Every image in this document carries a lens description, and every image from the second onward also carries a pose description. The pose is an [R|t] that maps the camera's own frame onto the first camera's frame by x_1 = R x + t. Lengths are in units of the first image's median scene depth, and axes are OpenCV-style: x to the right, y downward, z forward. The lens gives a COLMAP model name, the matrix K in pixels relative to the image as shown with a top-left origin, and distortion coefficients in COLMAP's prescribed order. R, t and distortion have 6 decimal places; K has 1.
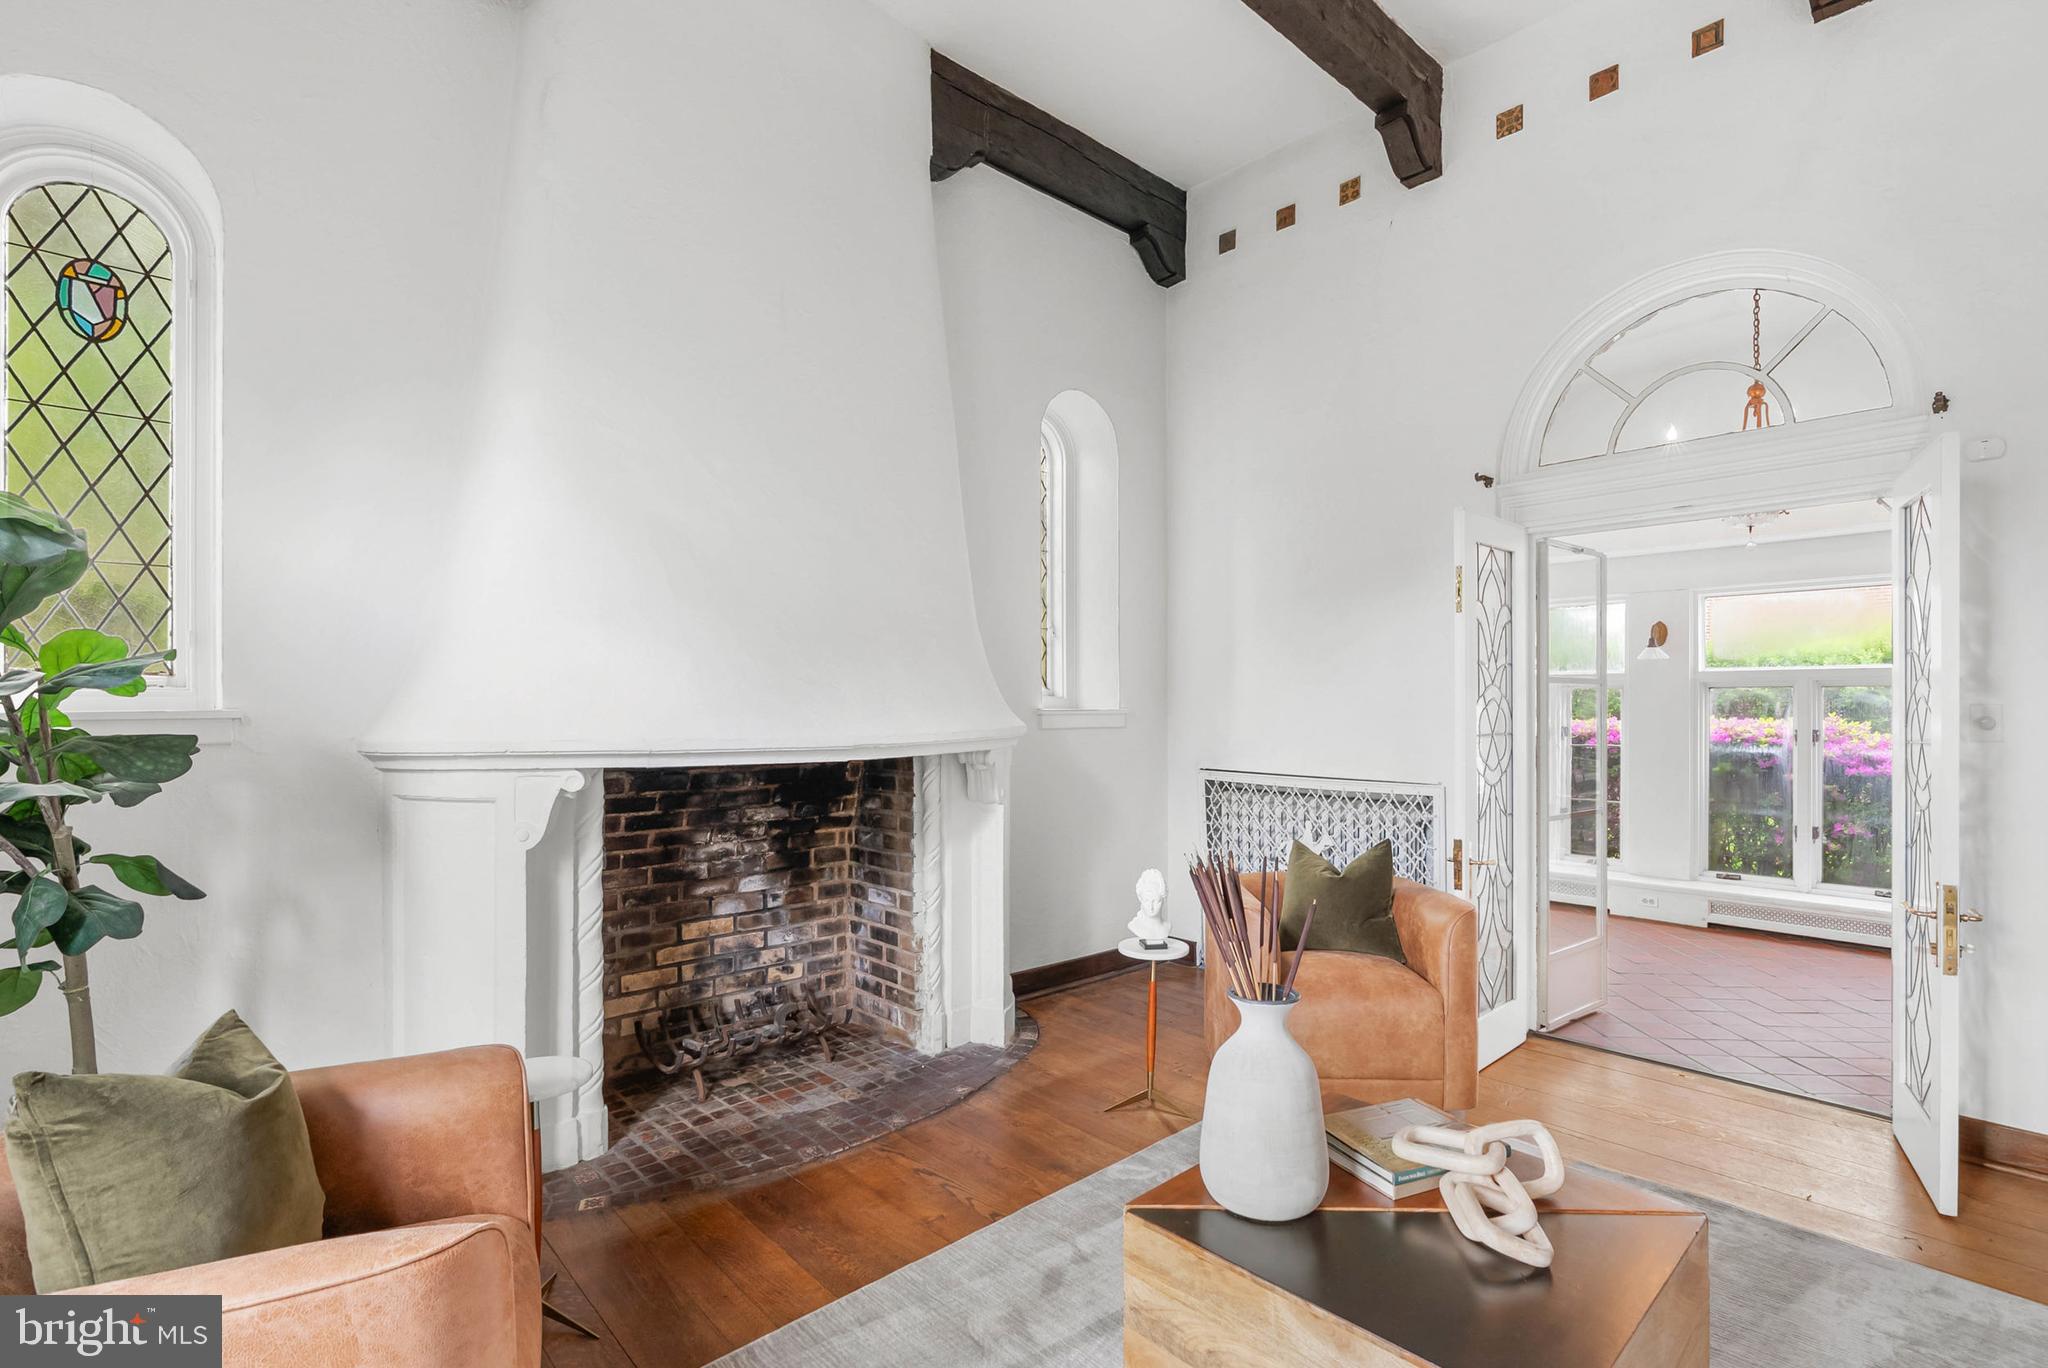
lens RADIAL K [[950.0, 0, 1024.5], [0, 950.0, 704.3], [0, 0, 1]] dist [-0.012594, 0.006071]
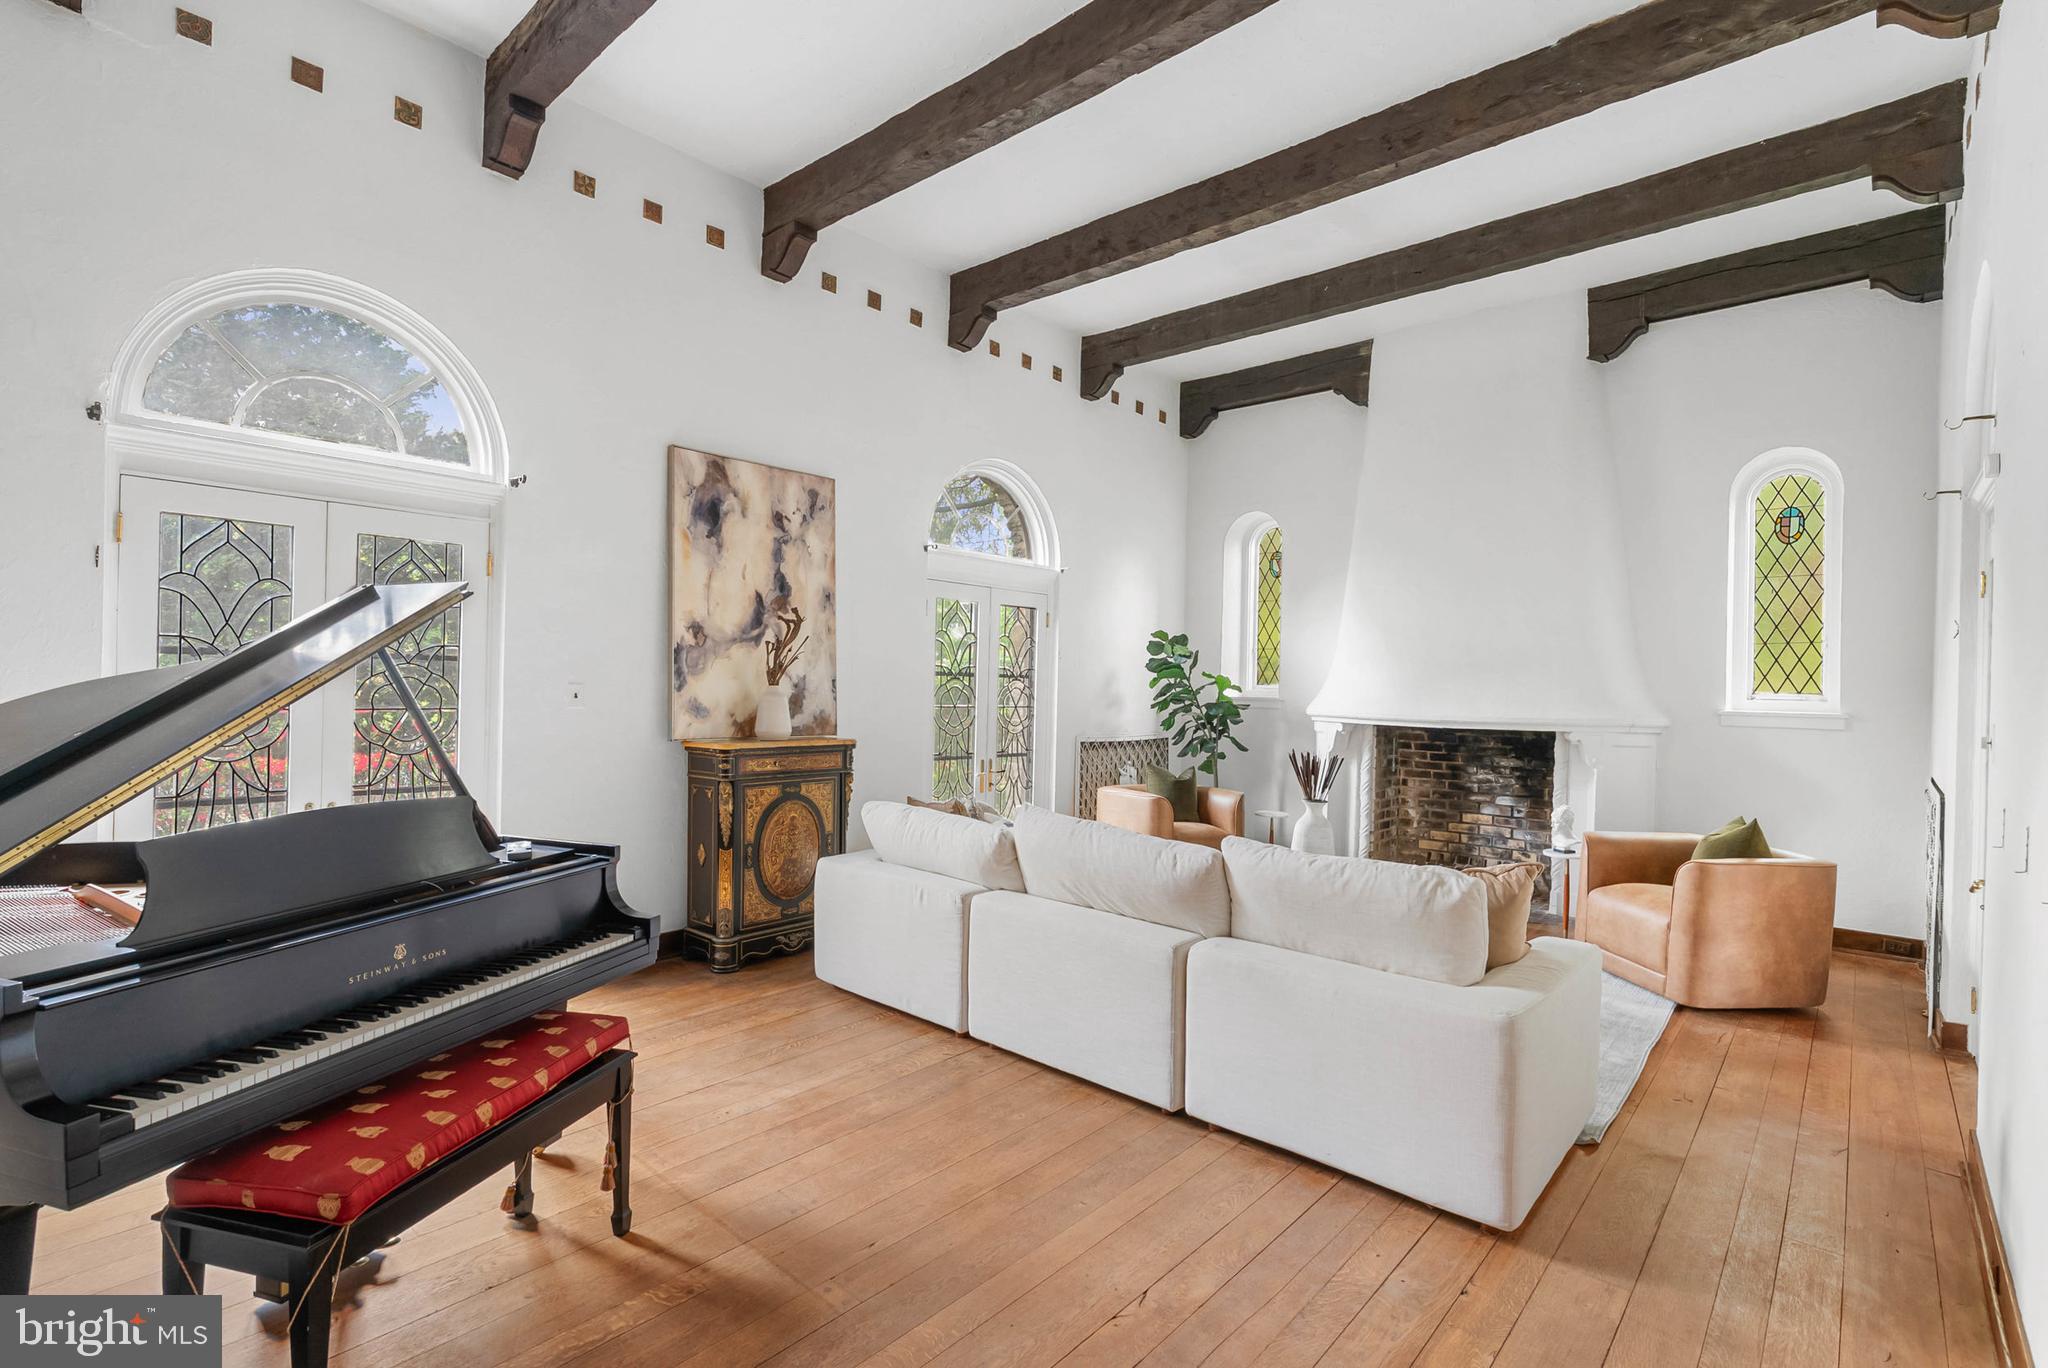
lens RADIAL K [[950.0, 0, 1044.7], [0, 950.0, 684.0], [0, 0, 1]] dist [-0.012594, 0.006071]
pose [[0.112130, 0.004100, -0.993685, 1.455106], [-0.018469, 0.999827, 0.002042, -0.019968], [0.993522, 0.018124, 0.112187, -0.071738]]
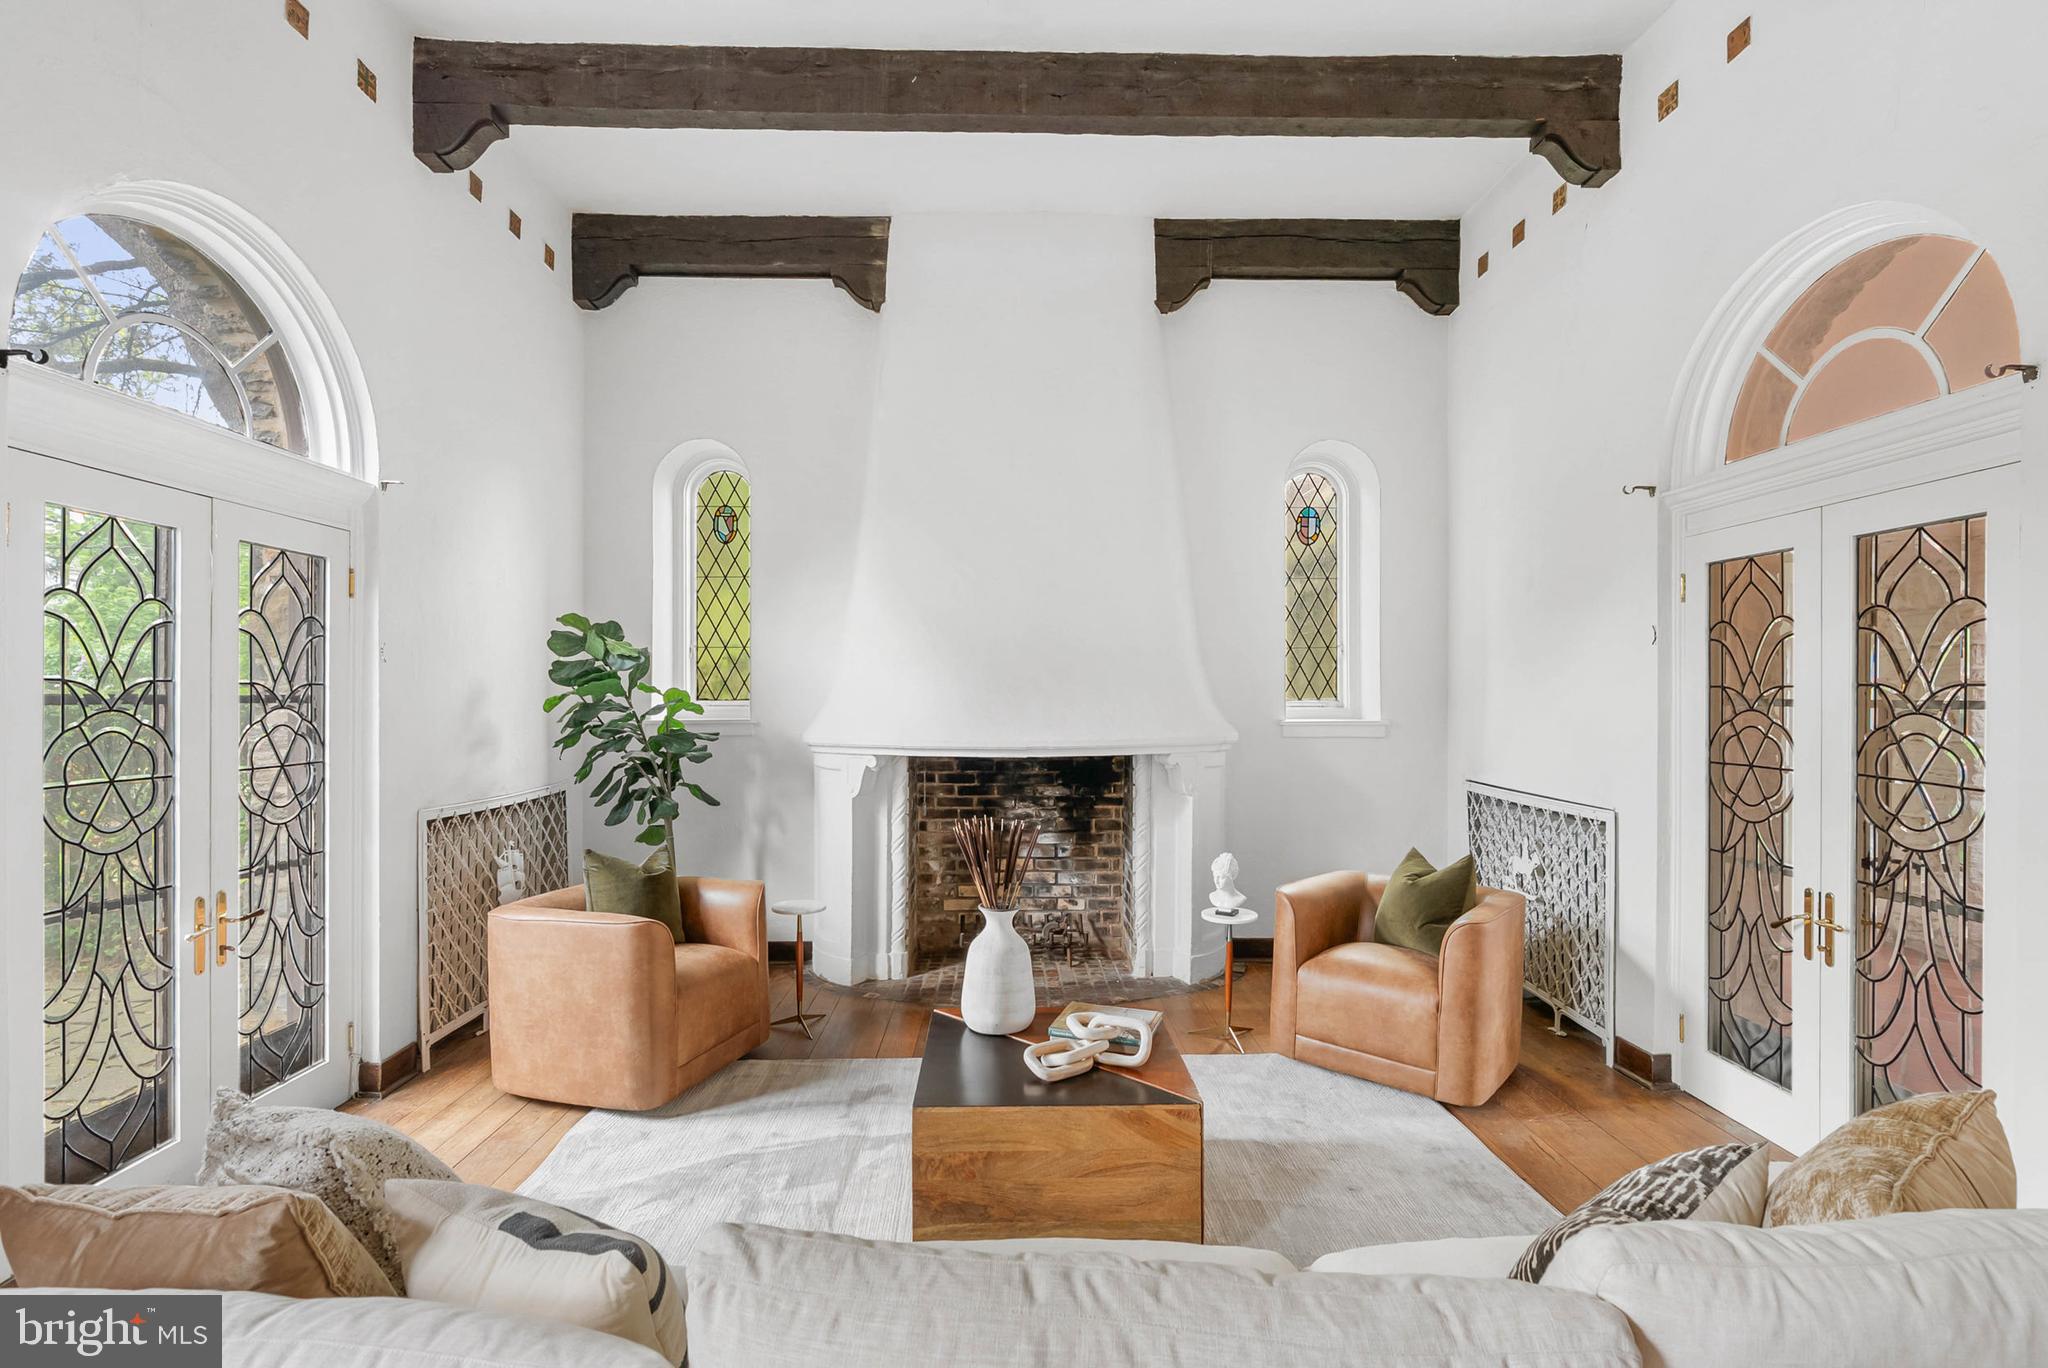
lens RADIAL K [[950.0, 0, 1031.4], [0, 950.0, 697.3], [0, 0, 1]] dist [-0.012594, 0.006071]
pose [[0.753743, 0.005114, -0.657149, 0.677834], [-0.001117, 0.999978, 0.006501, -0.038034], [0.657168, -0.004166, 0.753732, -0.115738]]
